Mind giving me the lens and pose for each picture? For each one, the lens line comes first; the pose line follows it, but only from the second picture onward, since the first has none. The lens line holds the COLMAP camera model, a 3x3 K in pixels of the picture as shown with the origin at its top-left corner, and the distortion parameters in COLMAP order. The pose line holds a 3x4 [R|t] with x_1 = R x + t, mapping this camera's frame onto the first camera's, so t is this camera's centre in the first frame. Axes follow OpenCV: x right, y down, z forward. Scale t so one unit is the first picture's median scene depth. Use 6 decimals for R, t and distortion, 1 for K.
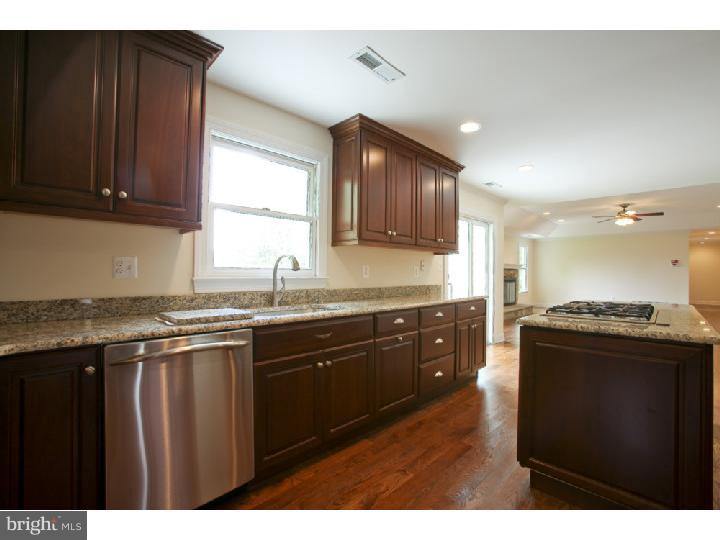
lens RADIAL K [[339.5, 0, 359.3], [0, 339.5, 264.2], [0, 0, 1]] dist [-0.031173, 0.001039]
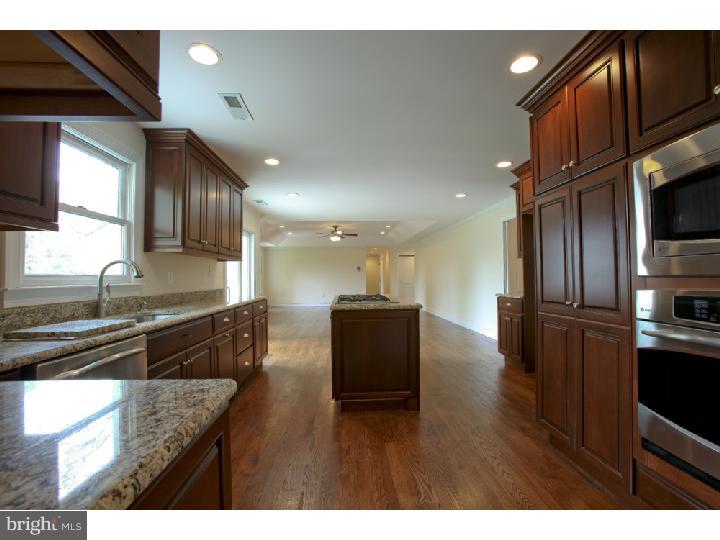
lens RADIAL K [[339.5, 0, 360.8], [0, 339.5, 270.5], [0, 0, 1]] dist [-0.031173, 0.001039]
pose [[0.691676, 0.002049, 0.722205, -0.346910], [-0.007390, 0.999964, 0.004240, -0.008866], [-0.722170, -0.008270, 0.691666, -0.108115]]
